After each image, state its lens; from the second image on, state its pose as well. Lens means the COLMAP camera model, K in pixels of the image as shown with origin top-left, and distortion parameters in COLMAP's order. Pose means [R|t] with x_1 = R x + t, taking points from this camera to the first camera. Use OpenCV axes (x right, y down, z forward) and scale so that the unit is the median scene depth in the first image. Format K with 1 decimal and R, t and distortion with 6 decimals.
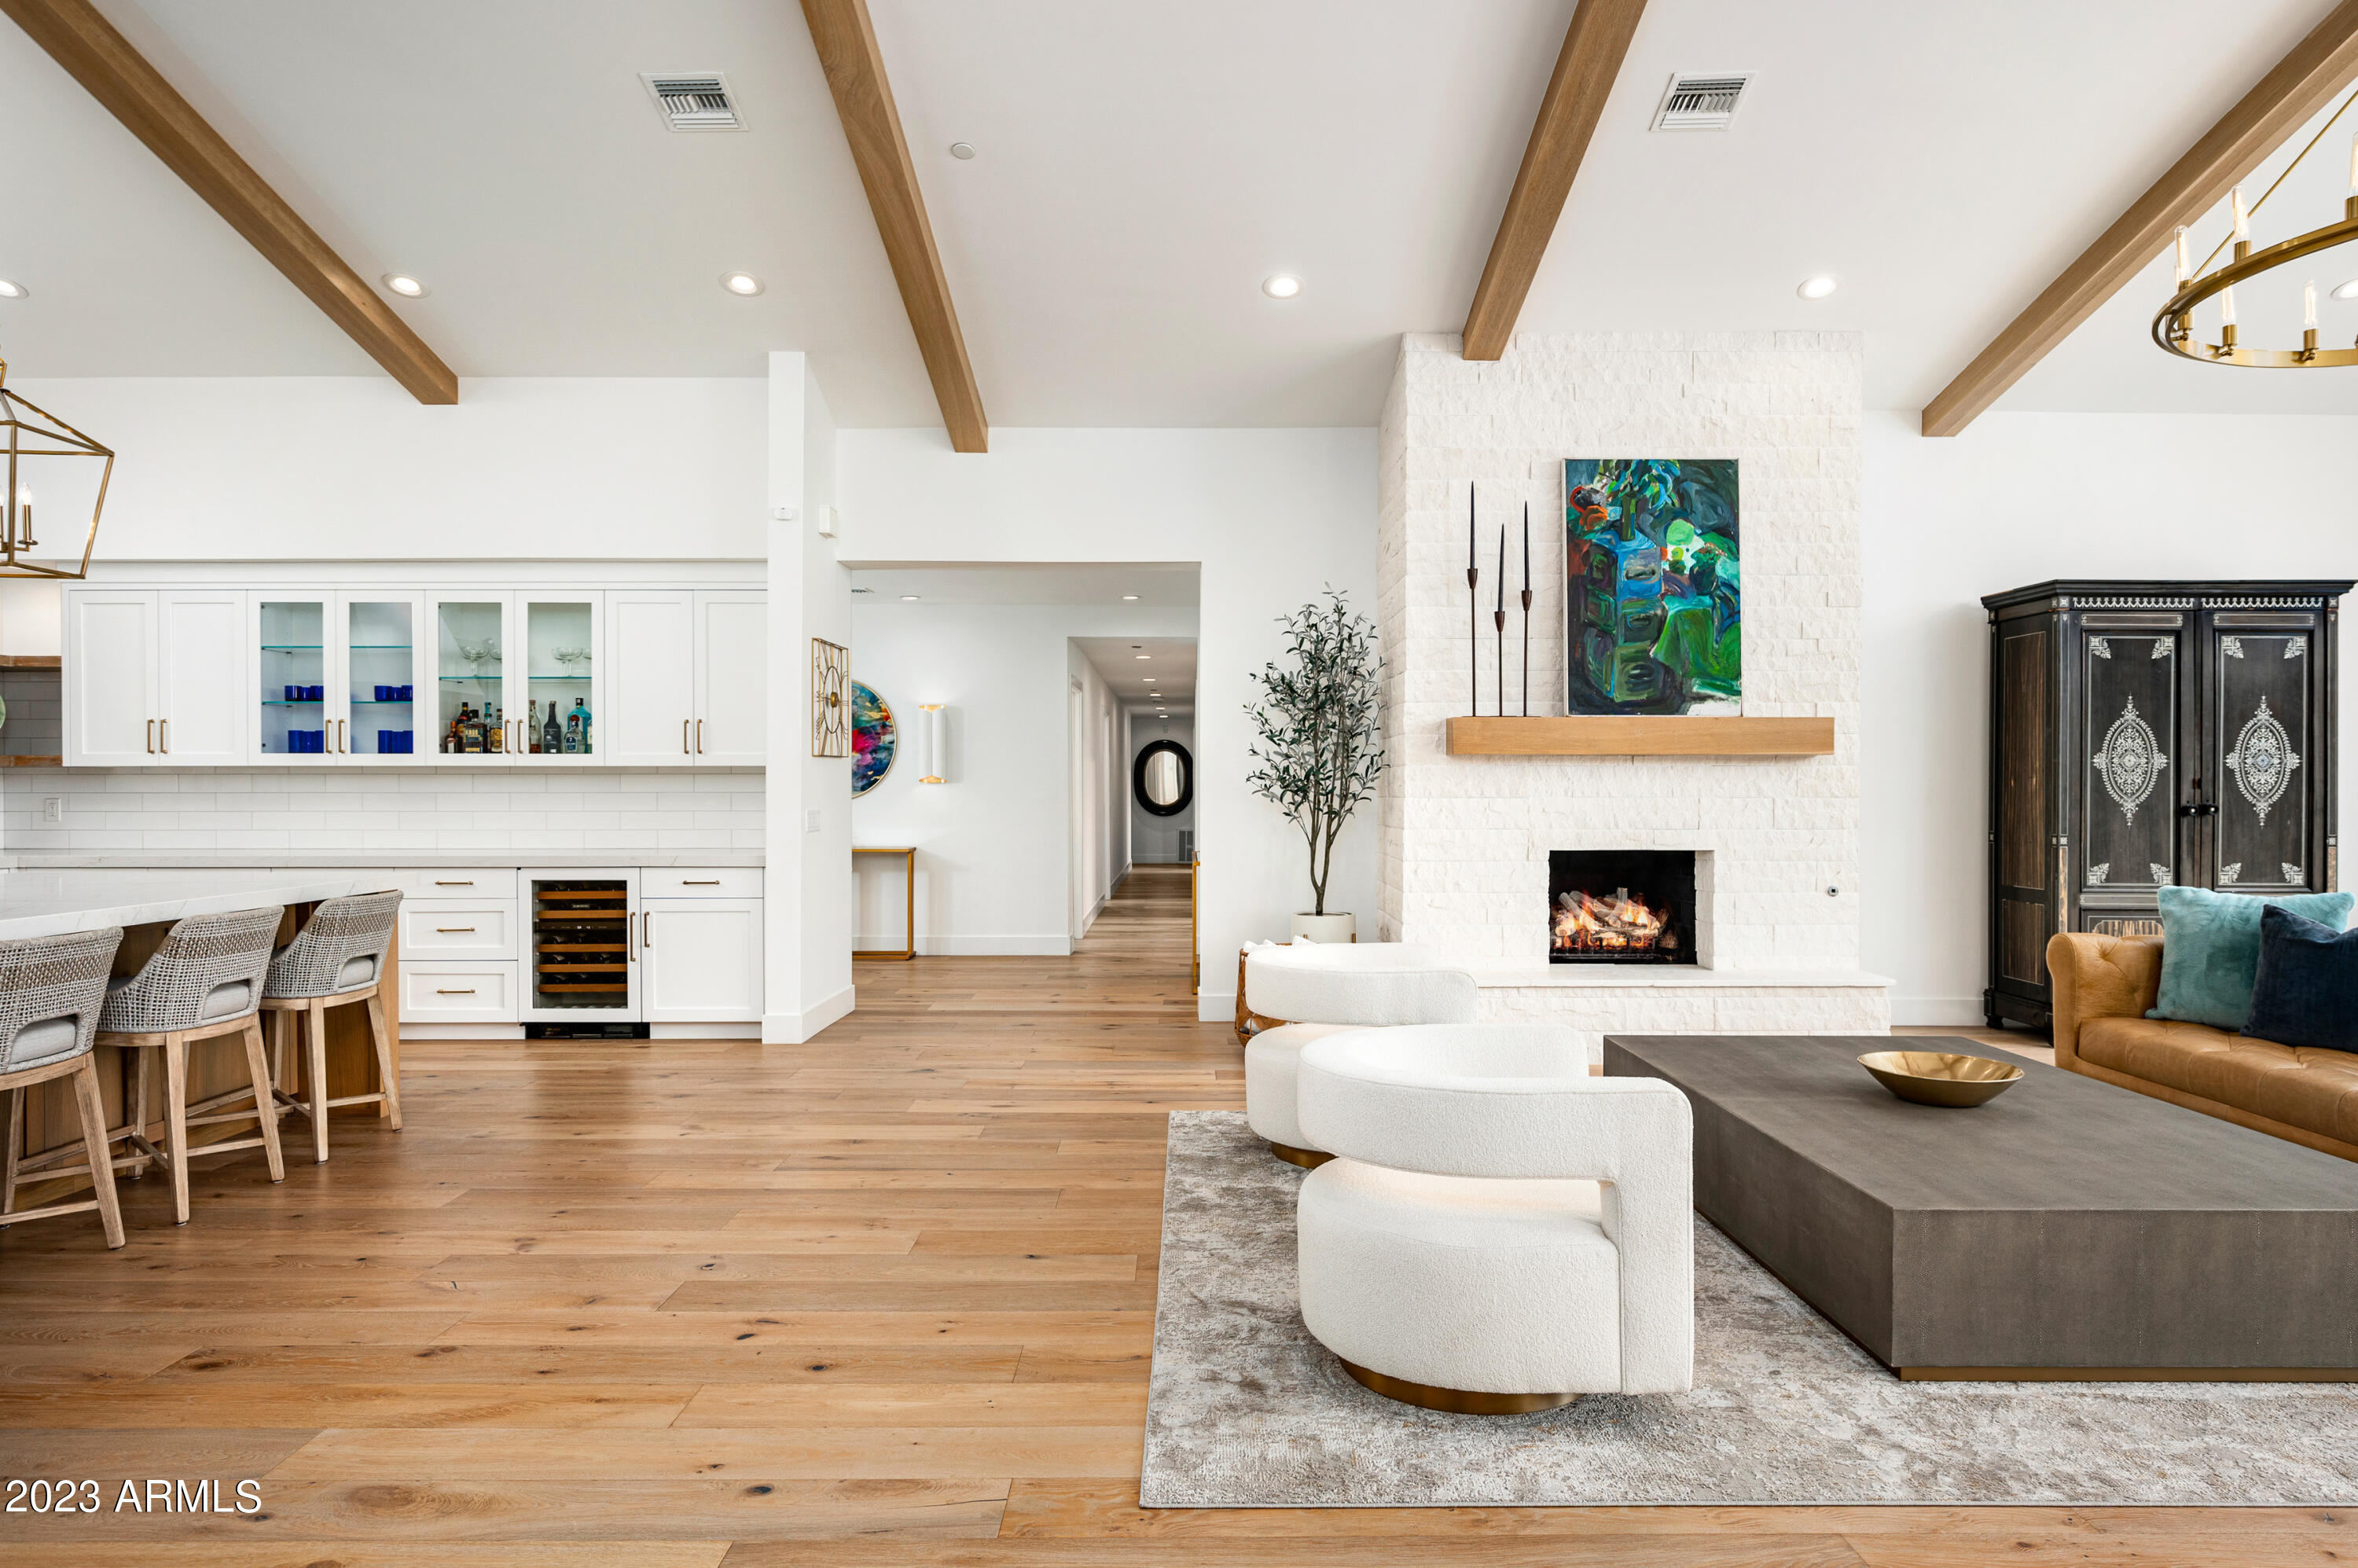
lens RADIAL K [[1371.1, 0, 1175.5], [0, 1371.1, 796.6], [0, 0, 1]] dist [-0.006038, 0.005385]
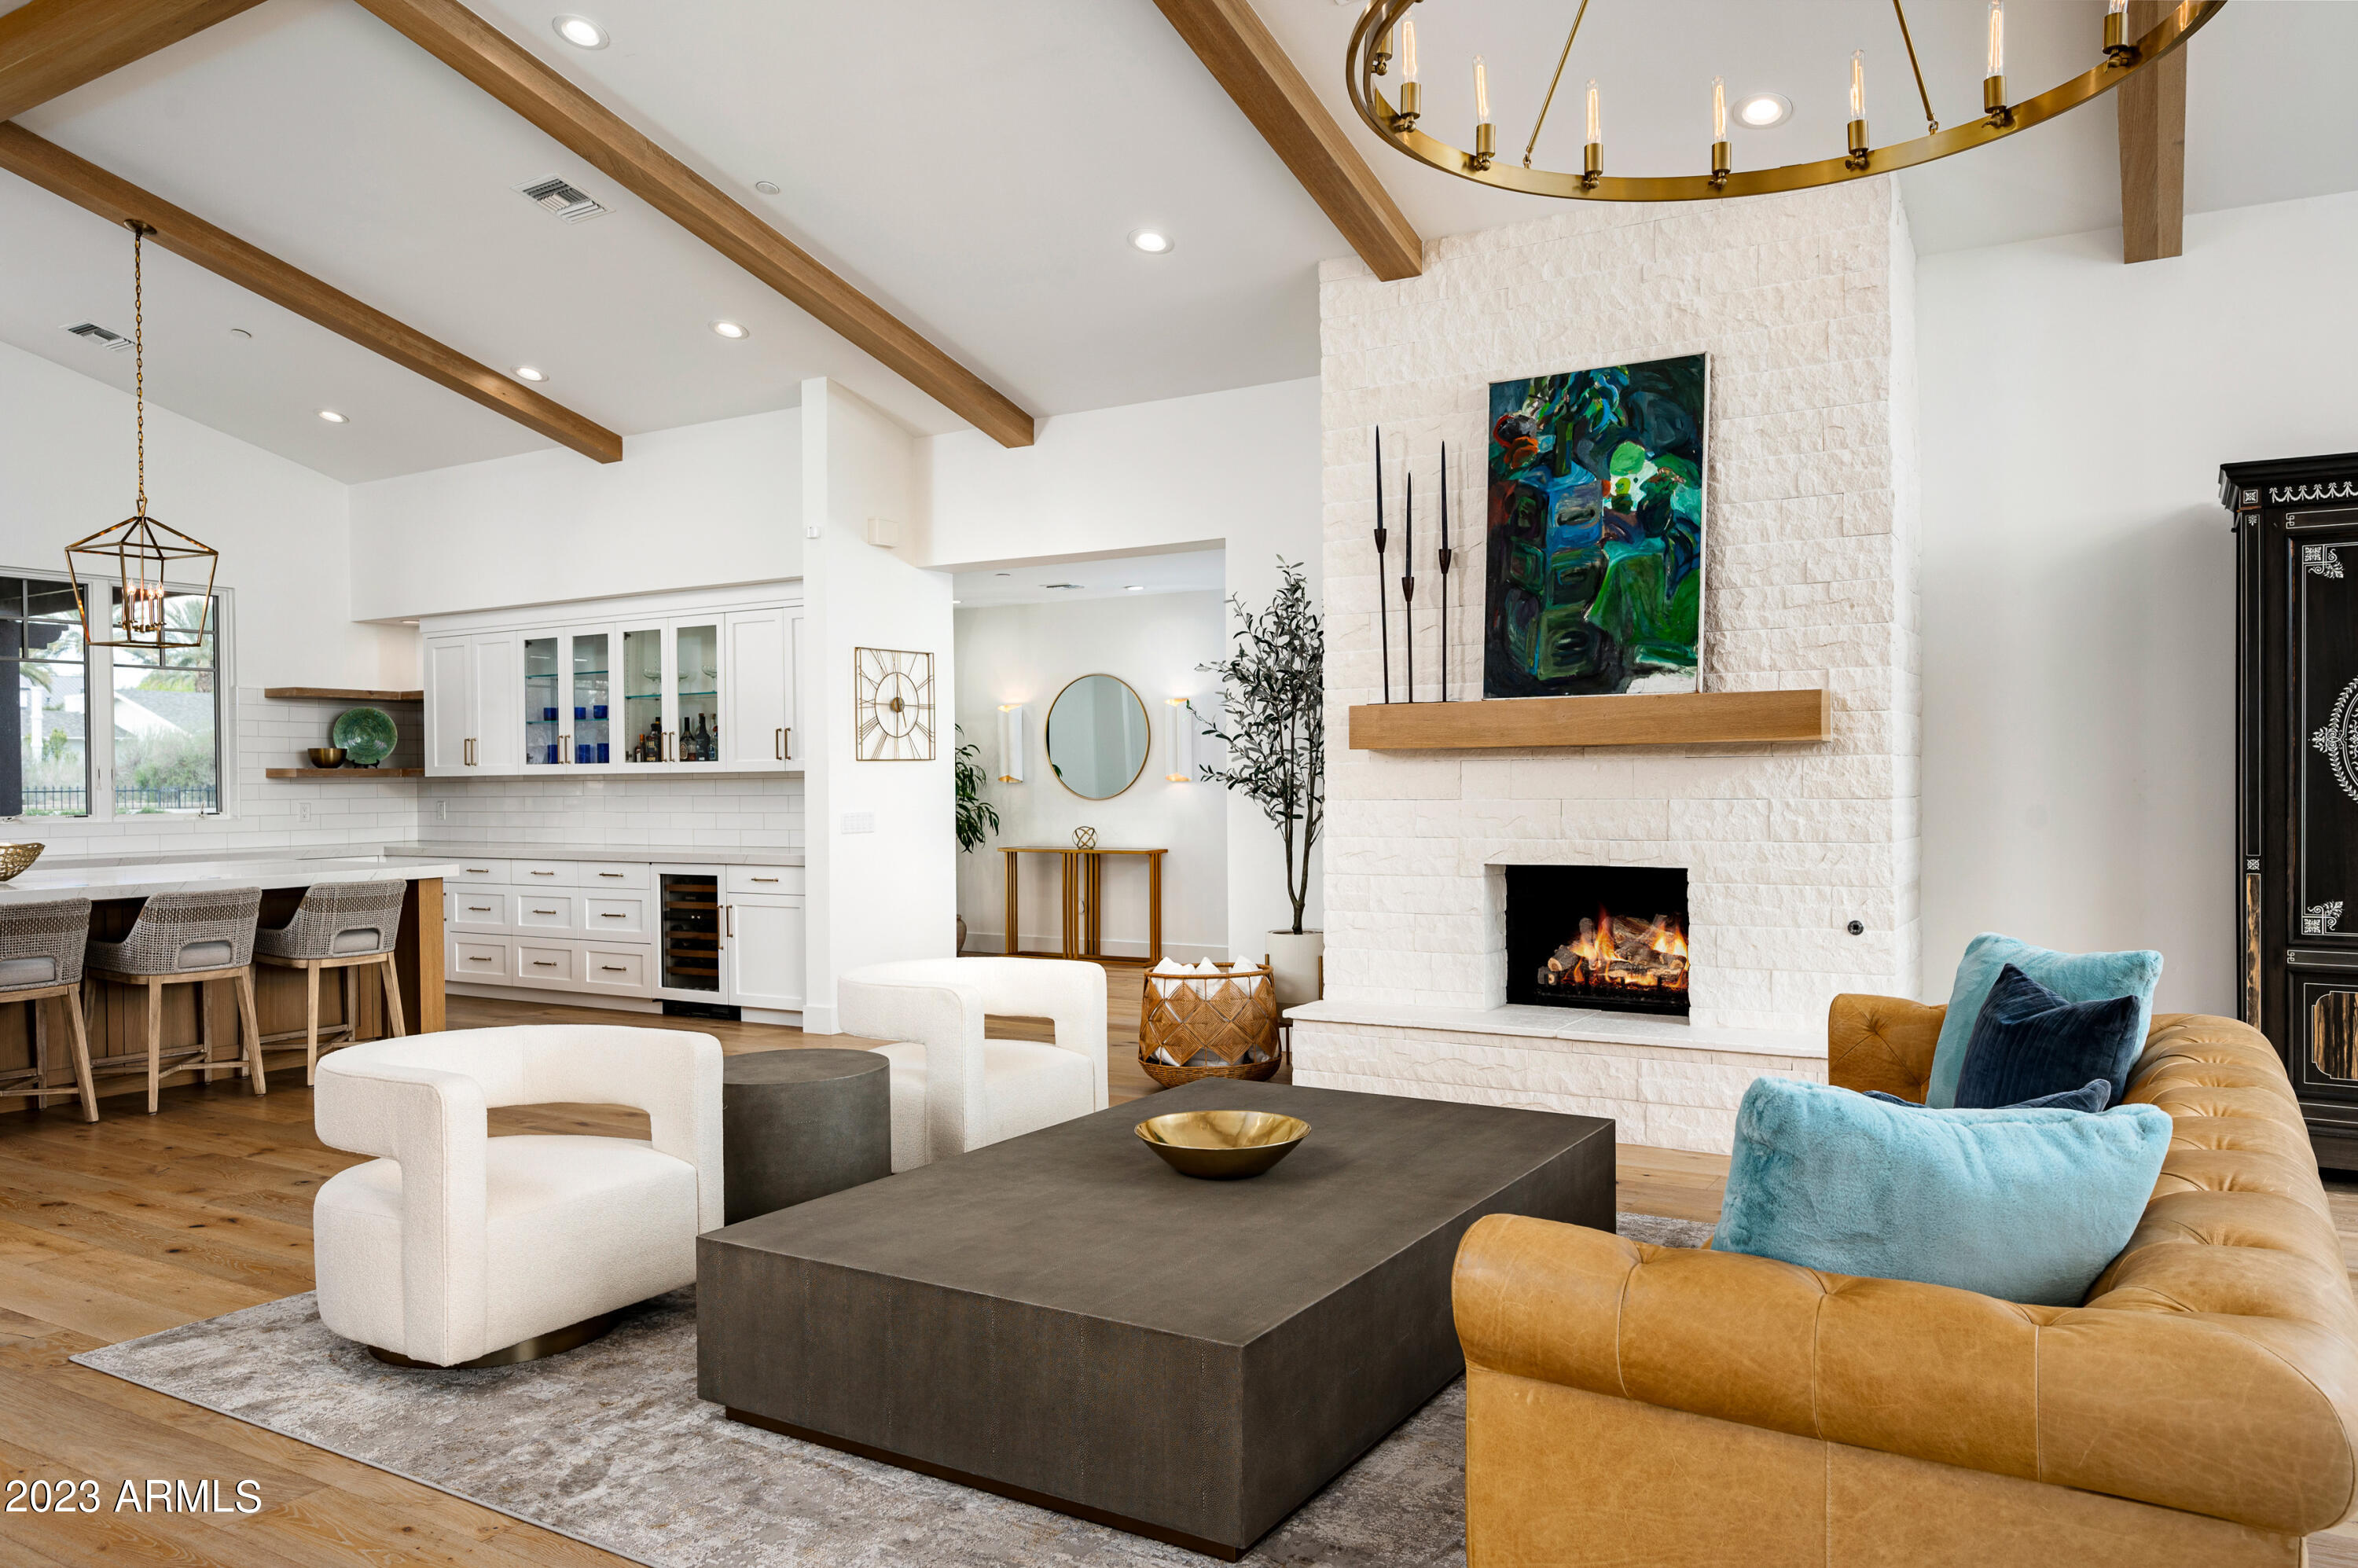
lens RADIAL K [[1603.7, 0, 1165.6], [0, 1603.7, 784.6], [0, 0, 1]] dist [0.001478, -0.000864]
pose [[0.855534, -0.006880, -0.517701, 0.606584], [0.006234, 0.999976, -0.002986, -0.006594], [0.517709, -0.000673, 0.855556, 0.084354]]
